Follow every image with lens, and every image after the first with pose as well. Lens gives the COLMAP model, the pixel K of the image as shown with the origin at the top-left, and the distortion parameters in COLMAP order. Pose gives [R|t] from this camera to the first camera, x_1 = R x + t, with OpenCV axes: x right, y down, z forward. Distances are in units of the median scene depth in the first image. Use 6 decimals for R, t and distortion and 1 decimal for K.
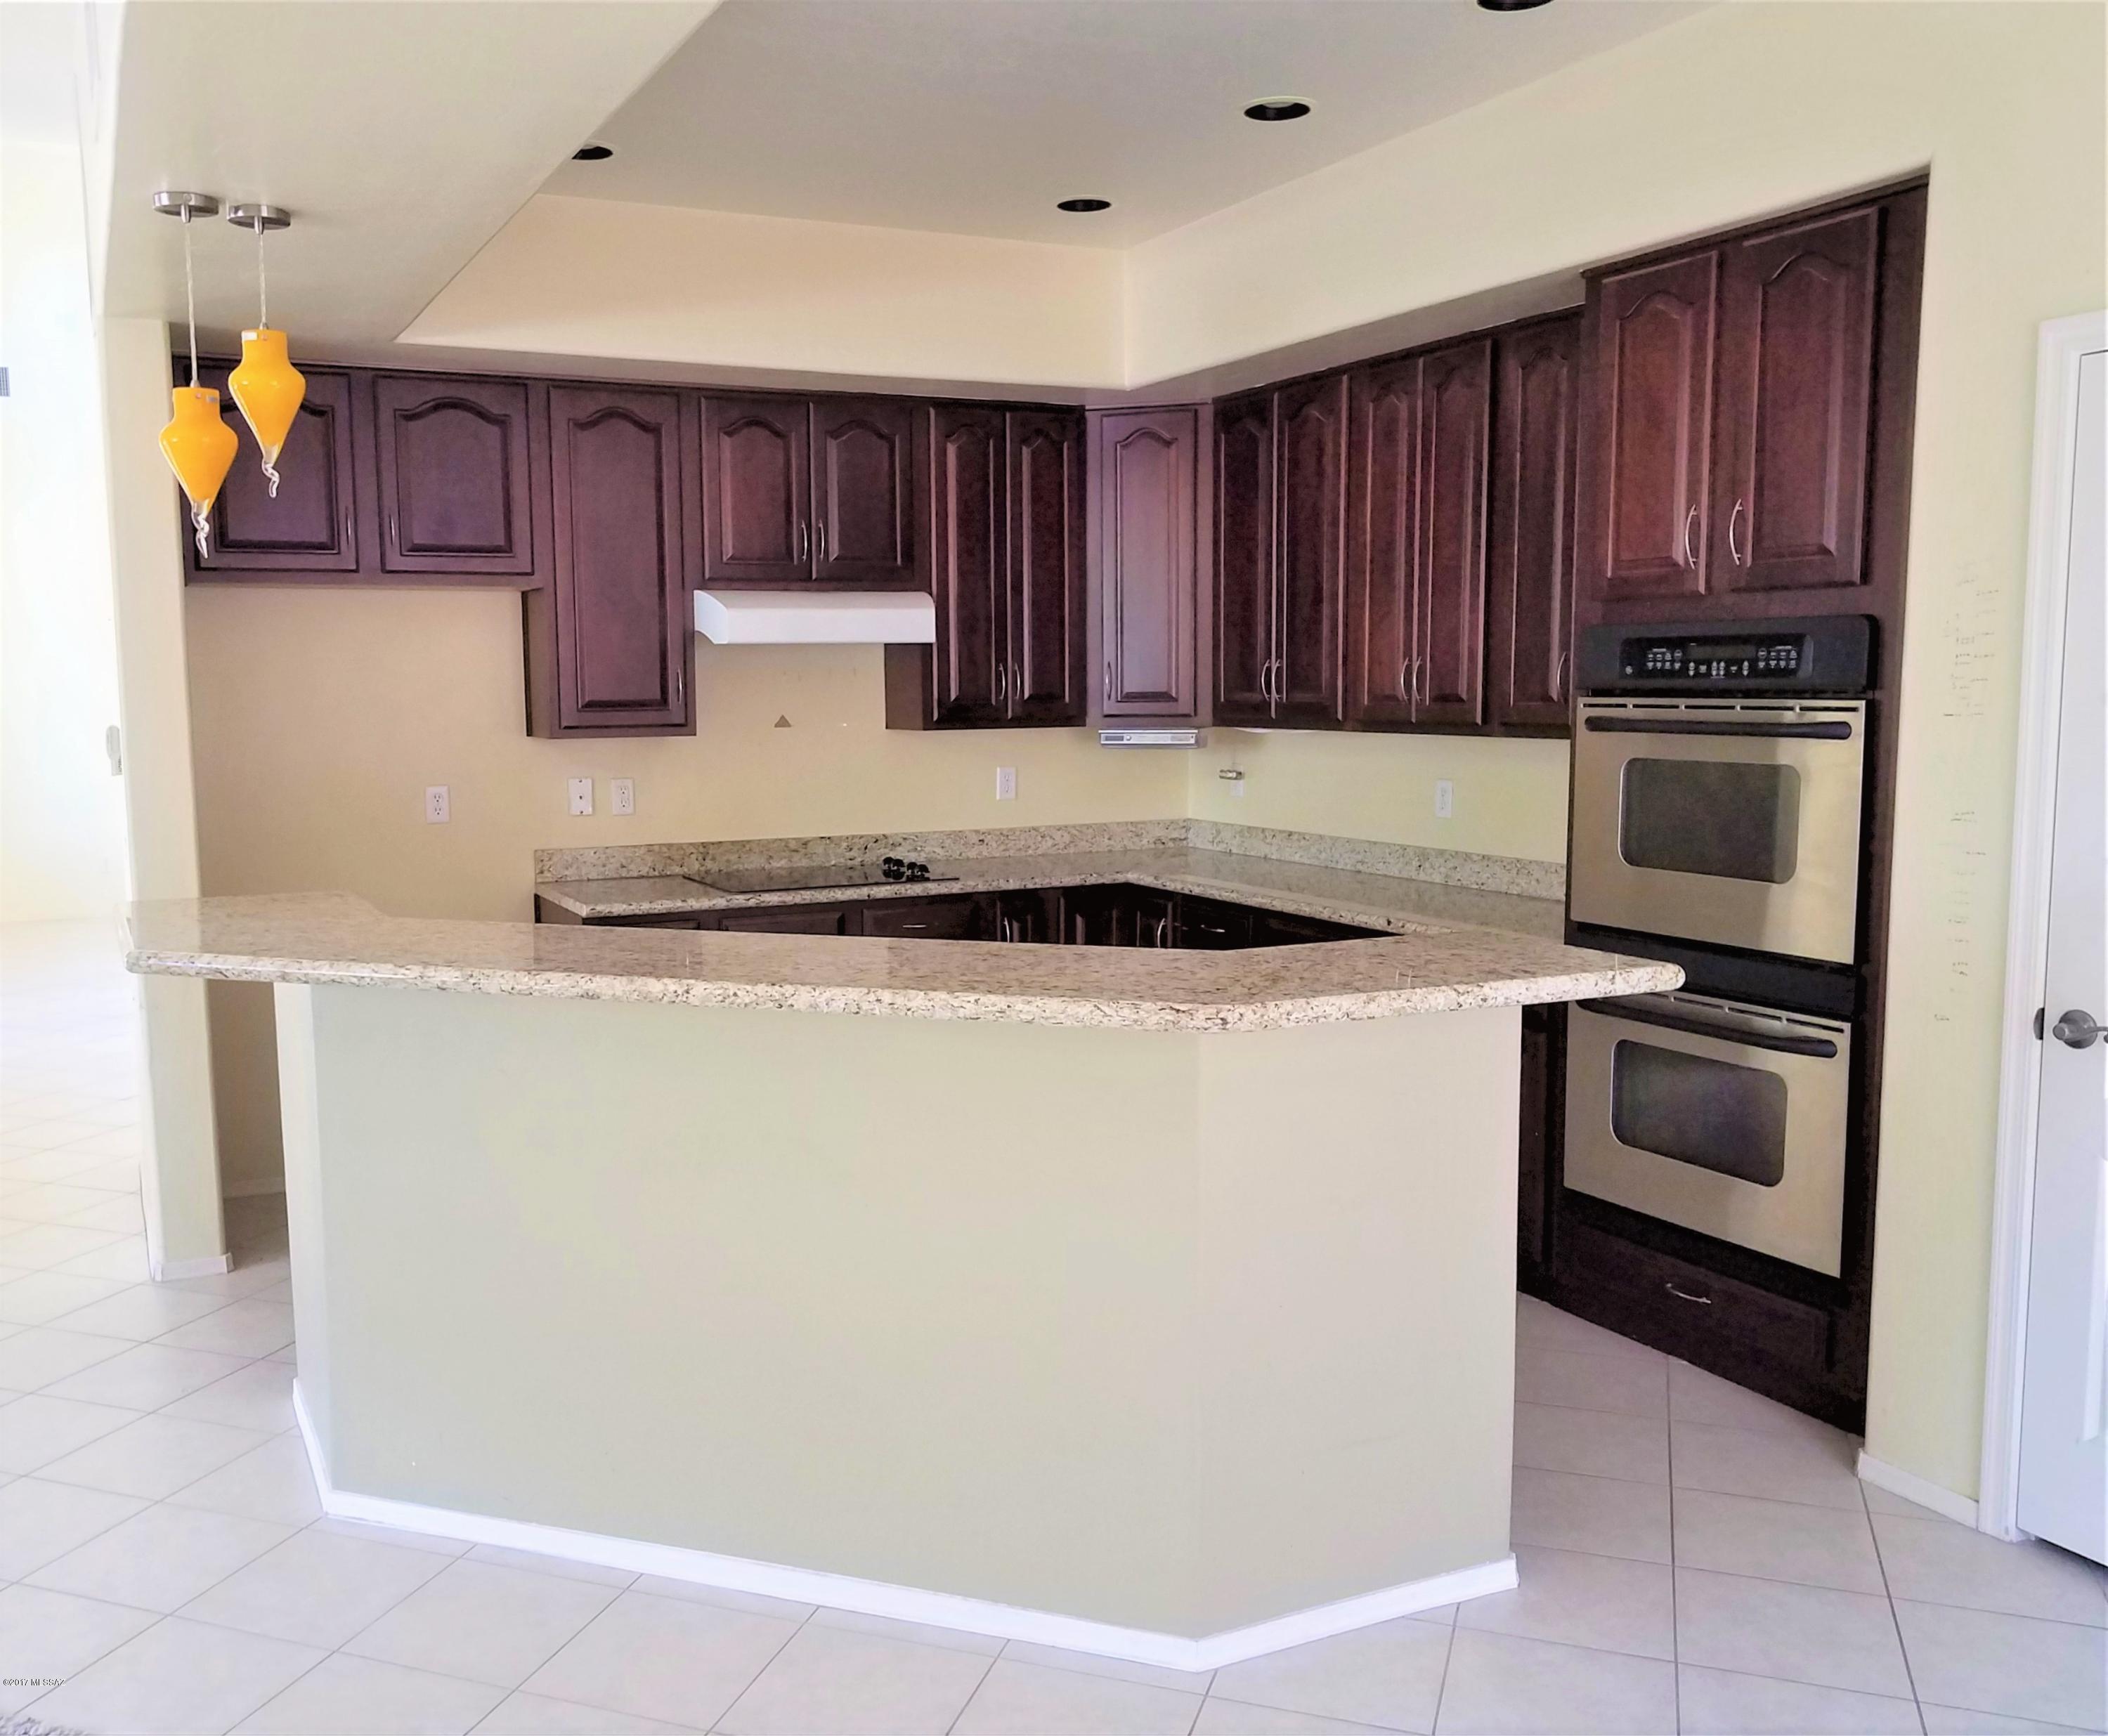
lens RADIAL K [[1898.0, 0, 1032.9], [0, 1898.0, 876.7], [0, 0, 1]] dist [0.059466, -0.001767]
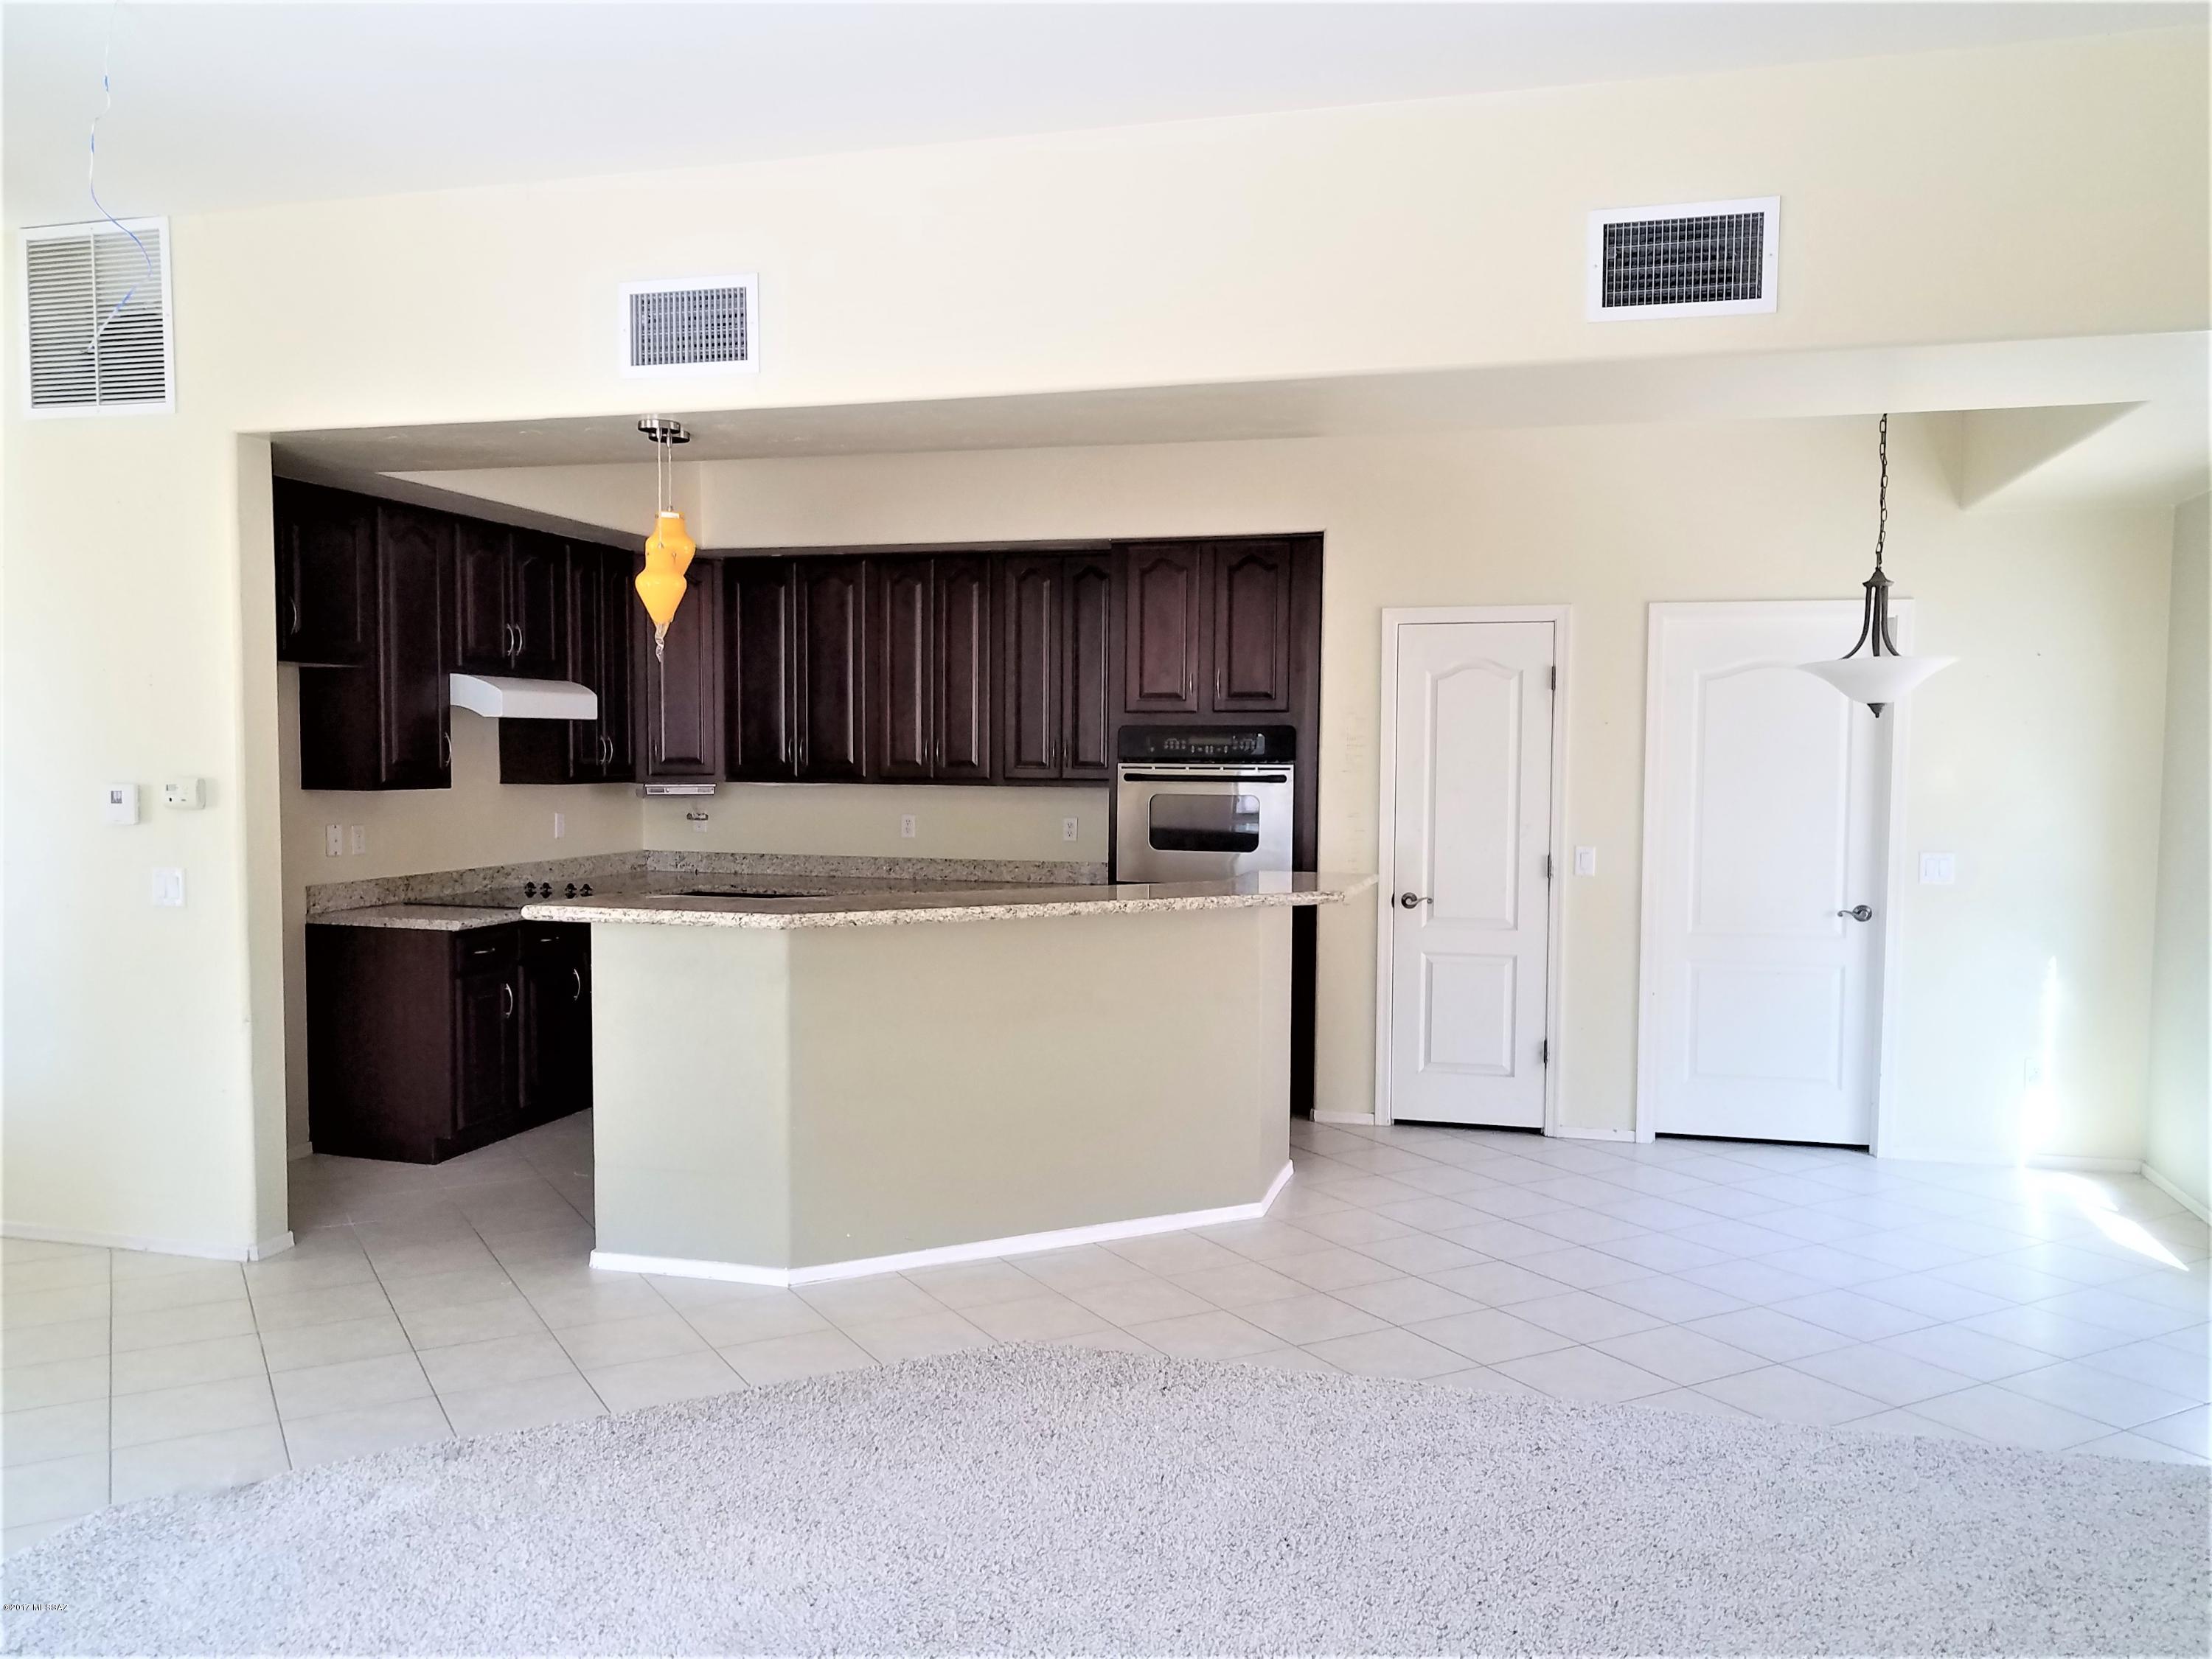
lens RADIAL K [[1738.2, 0, 1093.9], [0, 1738.2, 832.1], [0, 0, 1]] dist [0.021710, -0.012518]
pose [[0.674206, -0.024335, 0.738142, -0.812617], [0.066245, 0.997421, -0.027624, 0.016376], [-0.735566, 0.067523, 0.674079, -0.107615]]
